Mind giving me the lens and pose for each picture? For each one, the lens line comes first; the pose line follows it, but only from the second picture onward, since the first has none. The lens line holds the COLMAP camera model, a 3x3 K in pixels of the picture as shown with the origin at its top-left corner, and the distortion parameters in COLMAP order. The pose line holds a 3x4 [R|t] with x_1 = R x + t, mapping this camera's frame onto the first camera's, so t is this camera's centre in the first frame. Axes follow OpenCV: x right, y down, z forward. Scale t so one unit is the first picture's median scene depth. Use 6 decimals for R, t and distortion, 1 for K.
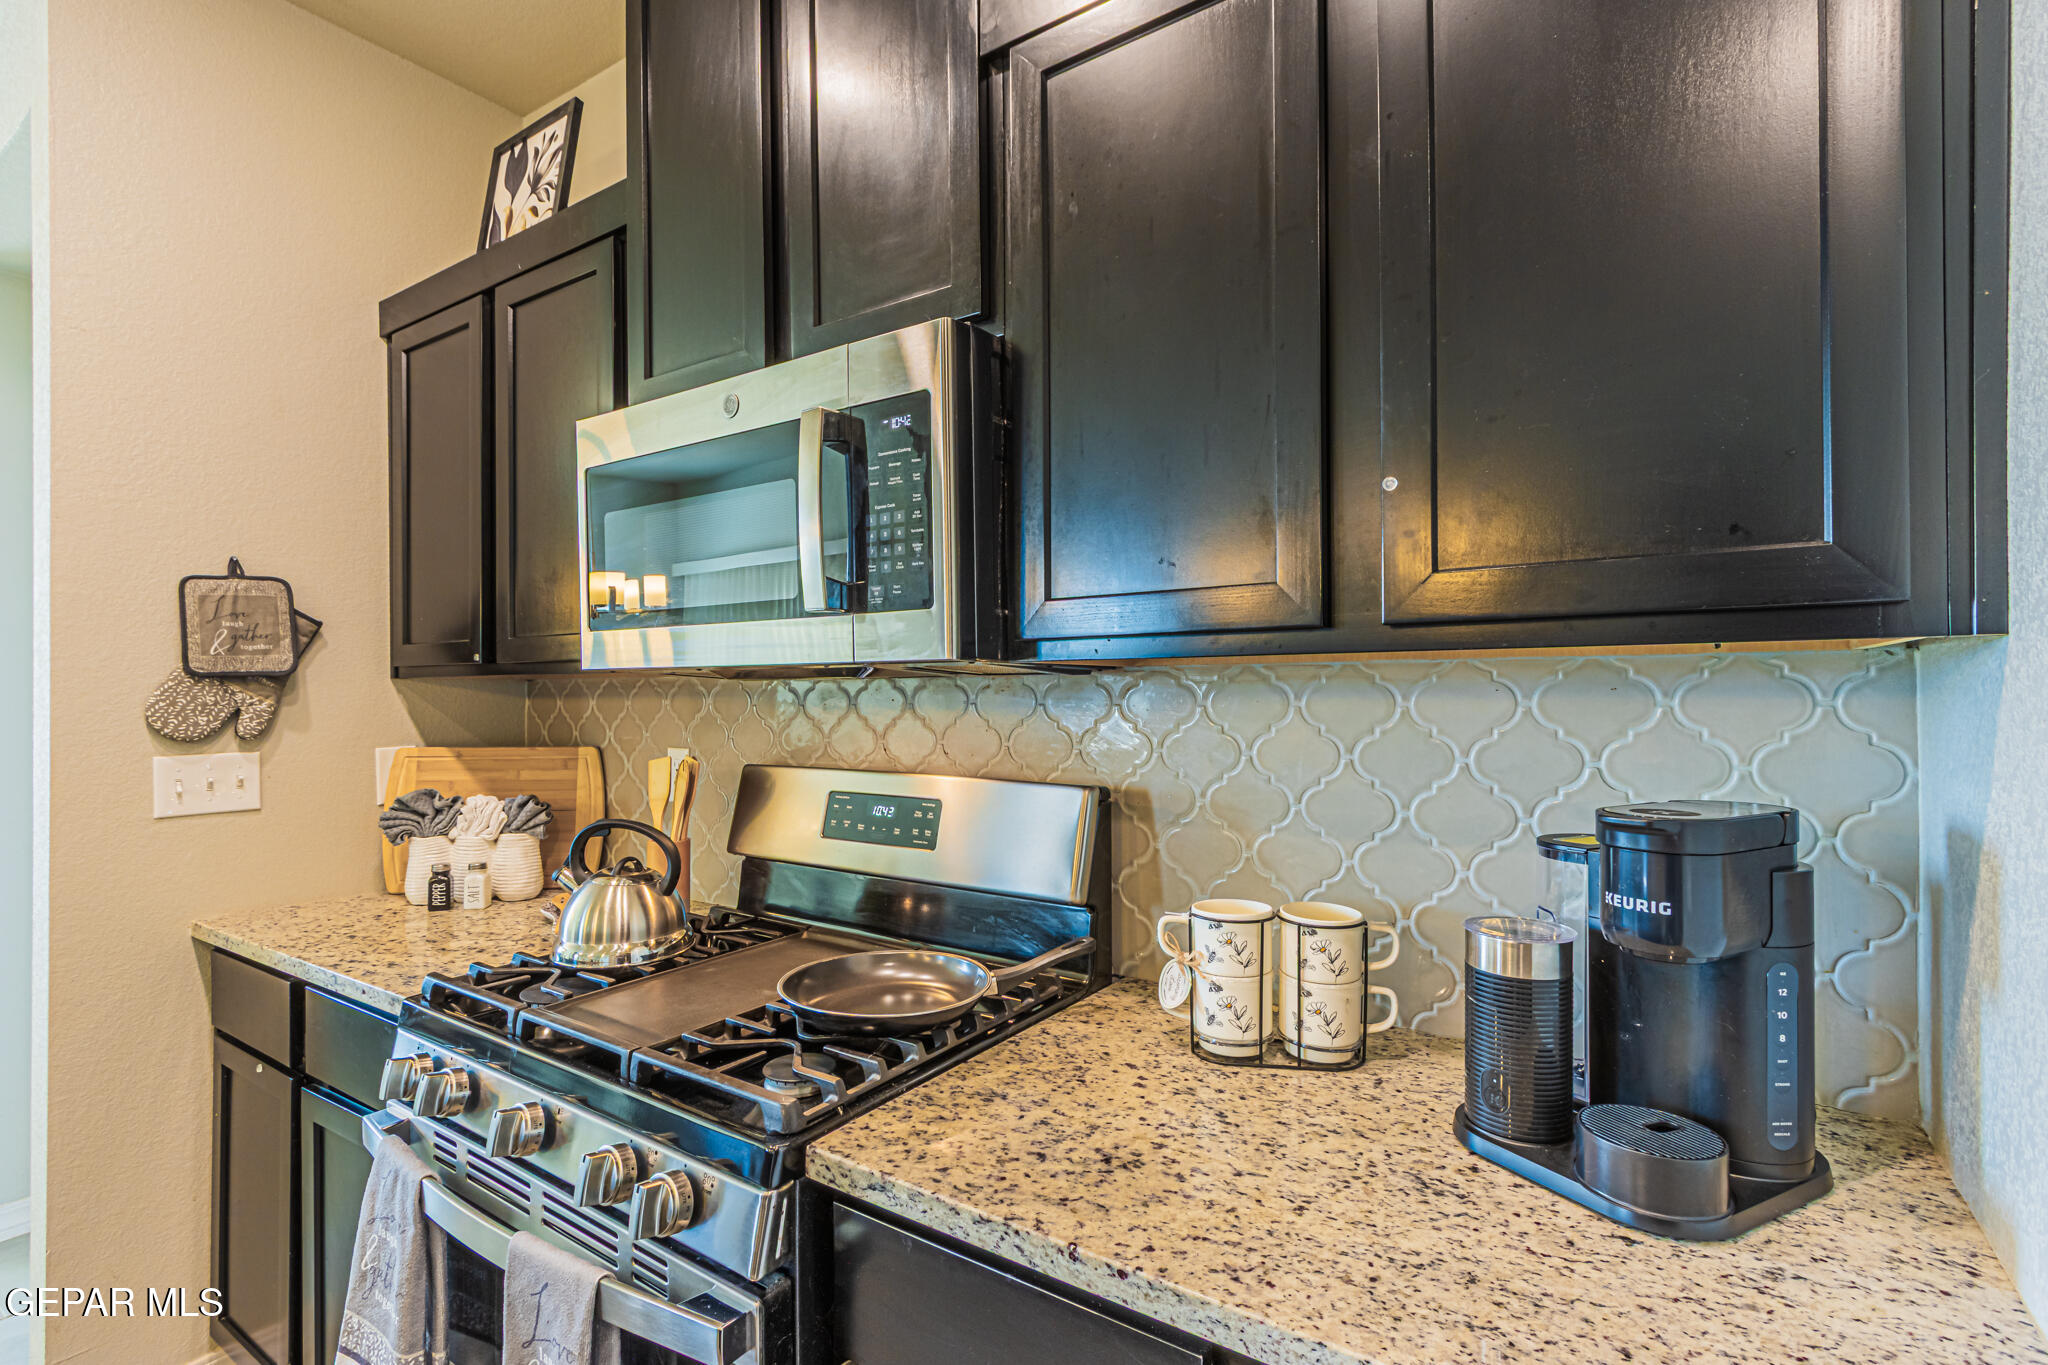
lens RADIAL K [[950.3, 0, 1024.0], [0, 950.3, 682.5], [0, 0, 1]] dist [0.001451, -0.000046]
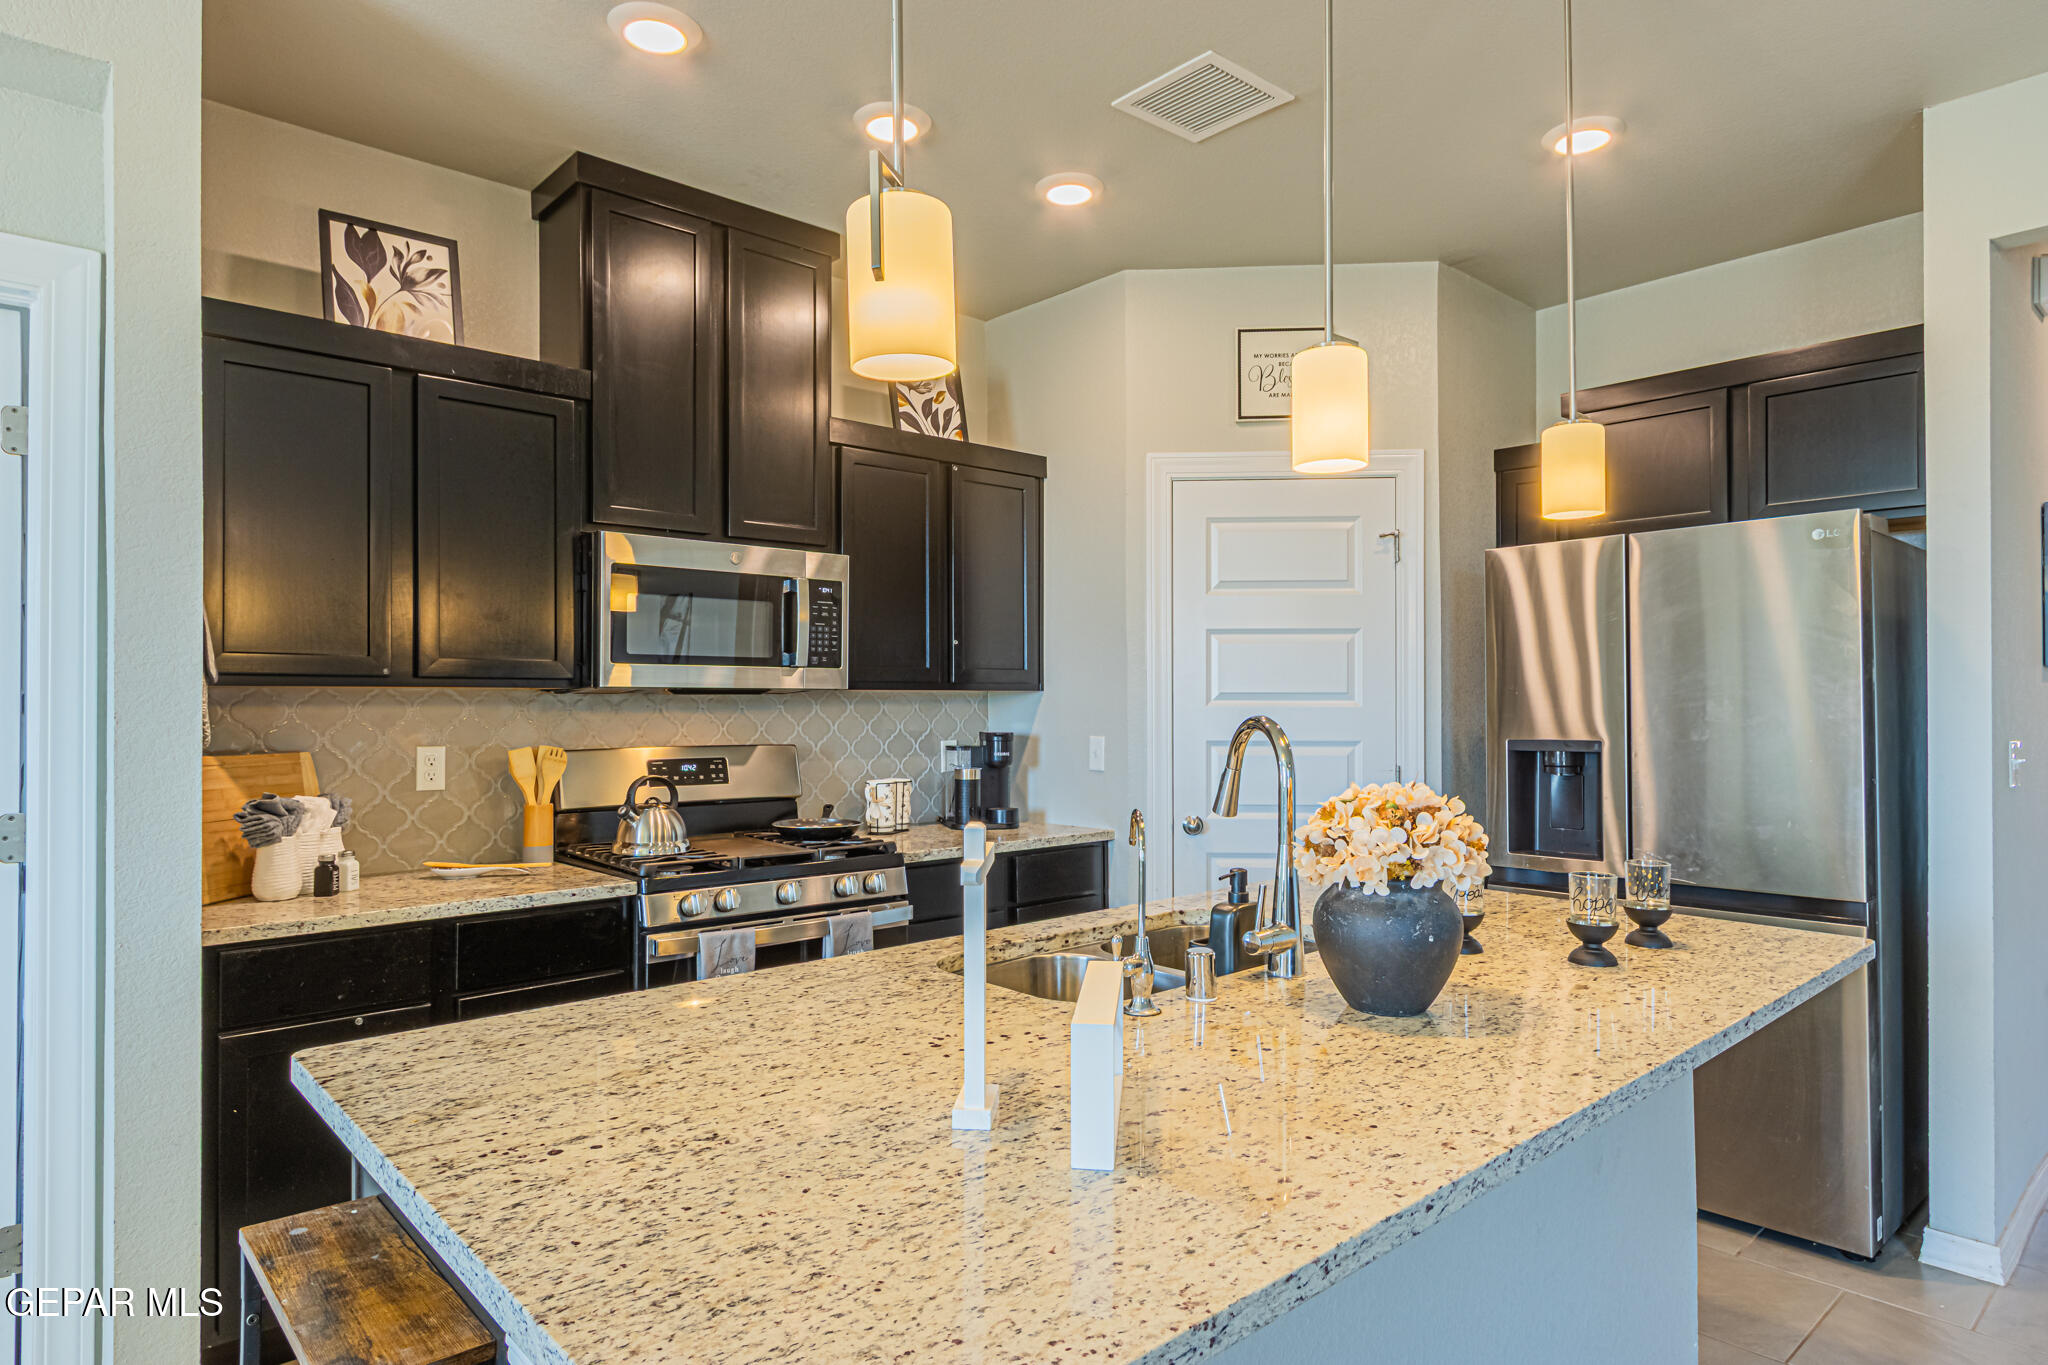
lens RADIAL K [[1148.7, 0, 1009.3], [0, 1148.7, 702.8], [0, 0, 1]] dist [-0.003887, -0.000154]
pose [[0.250621, 0.006894, 0.968061, -2.209832], [-0.004917, 0.999971, -0.005848, 0.022078], [-0.968073, -0.003294, 0.250648, -0.147662]]
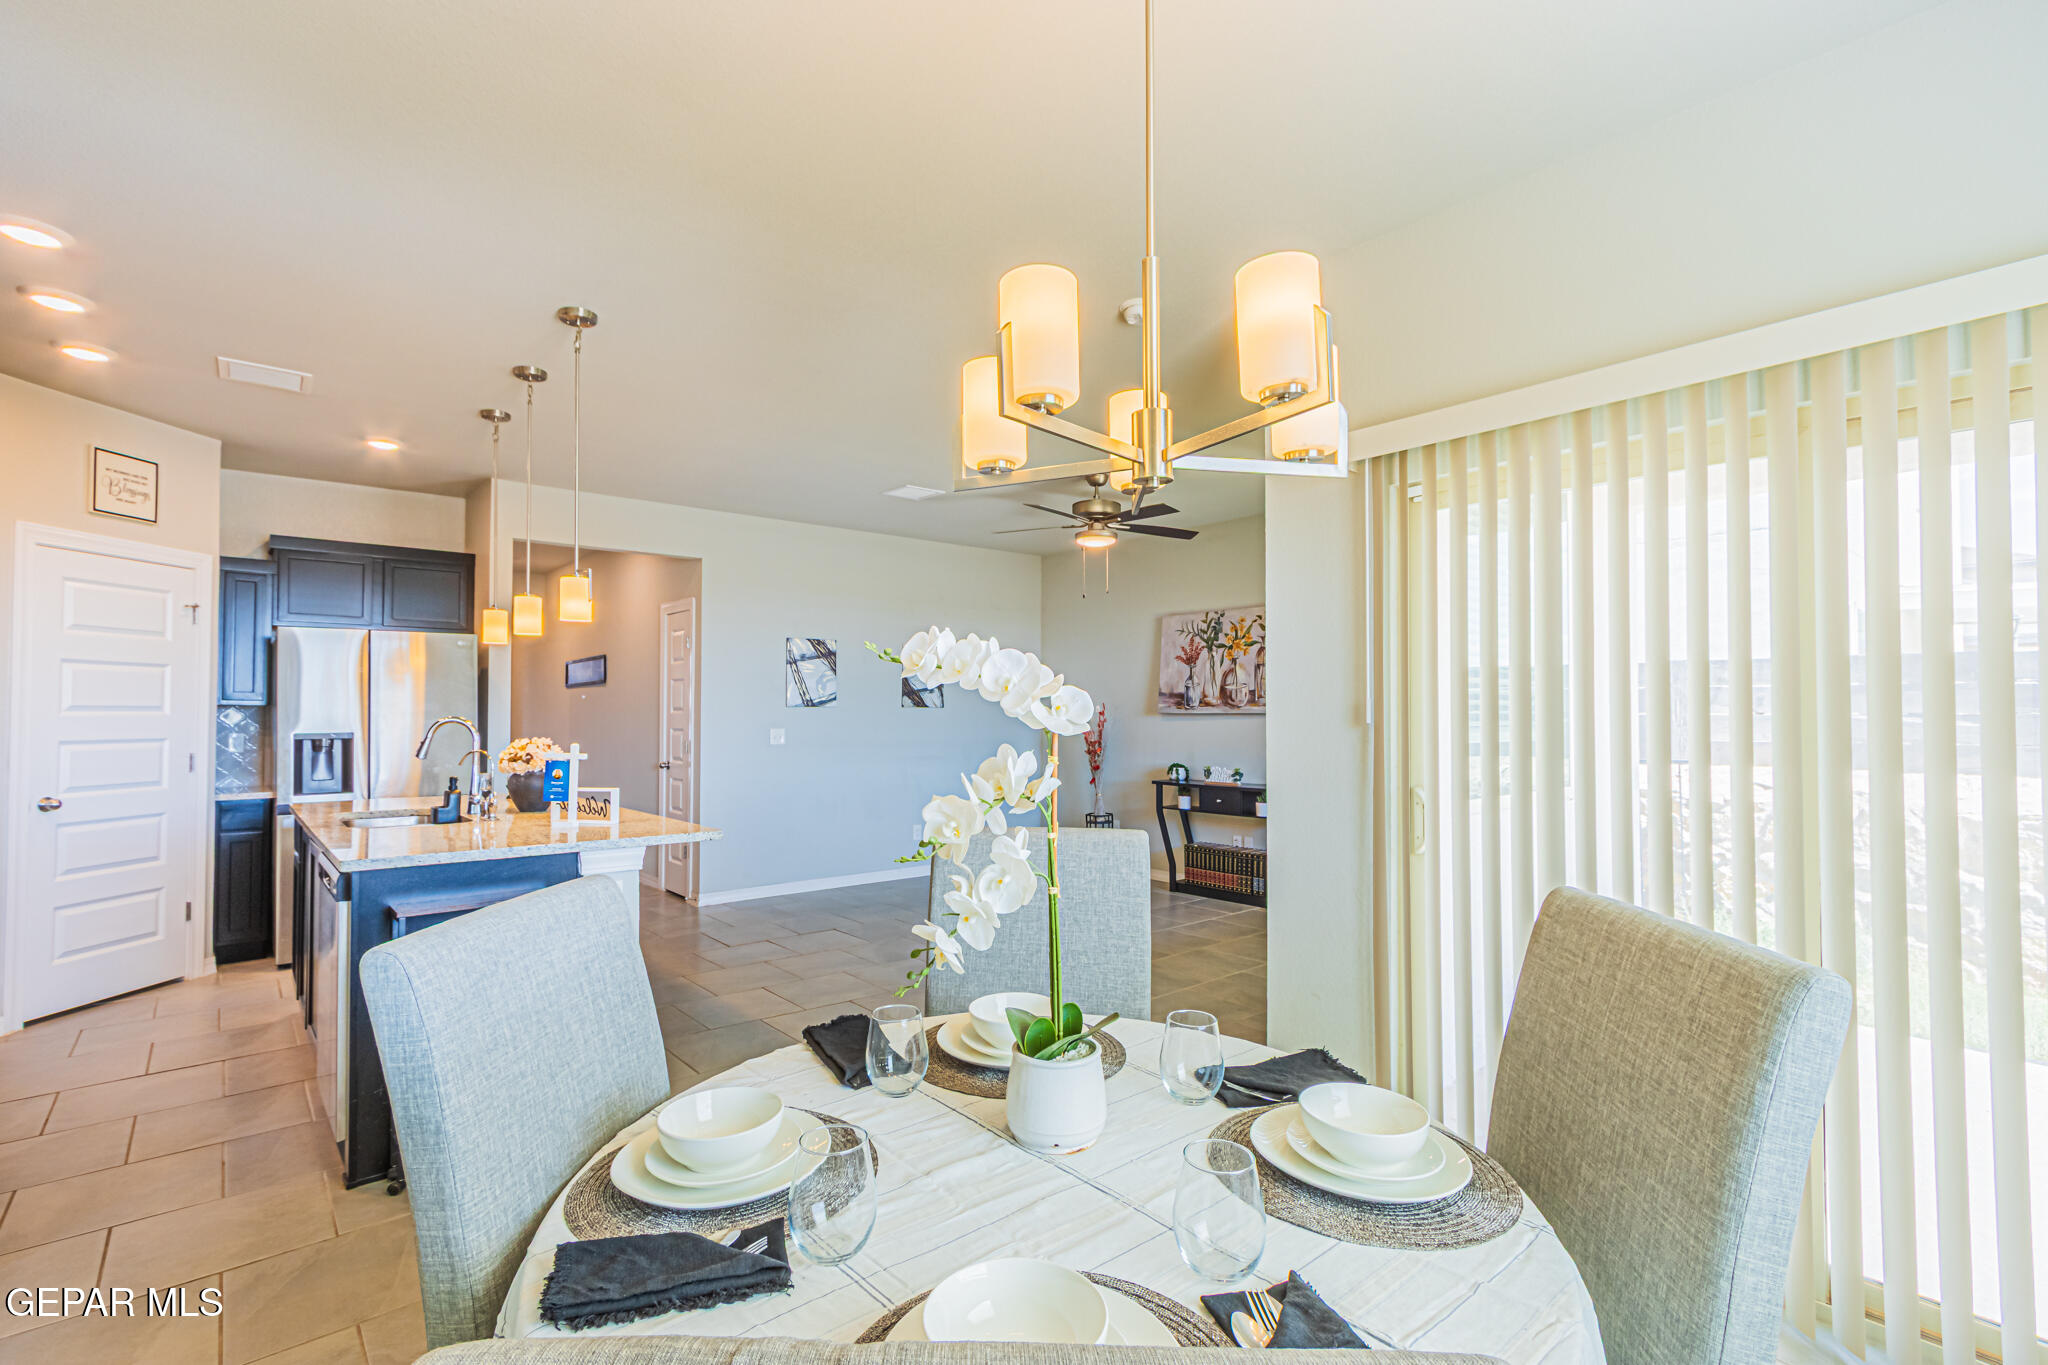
lens RADIAL K [[947.9, 0, 1018.1], [0, 947.9, 692.0], [0, 0, 1]] dist [0.001709, 0.001006]
pose [[-0.963174, 0.013278, 0.268552, -3.173326], [0.005753, 0.999569, -0.028787, 0.042439], [-0.268818, -0.026182, -0.962835, 2.038961]]
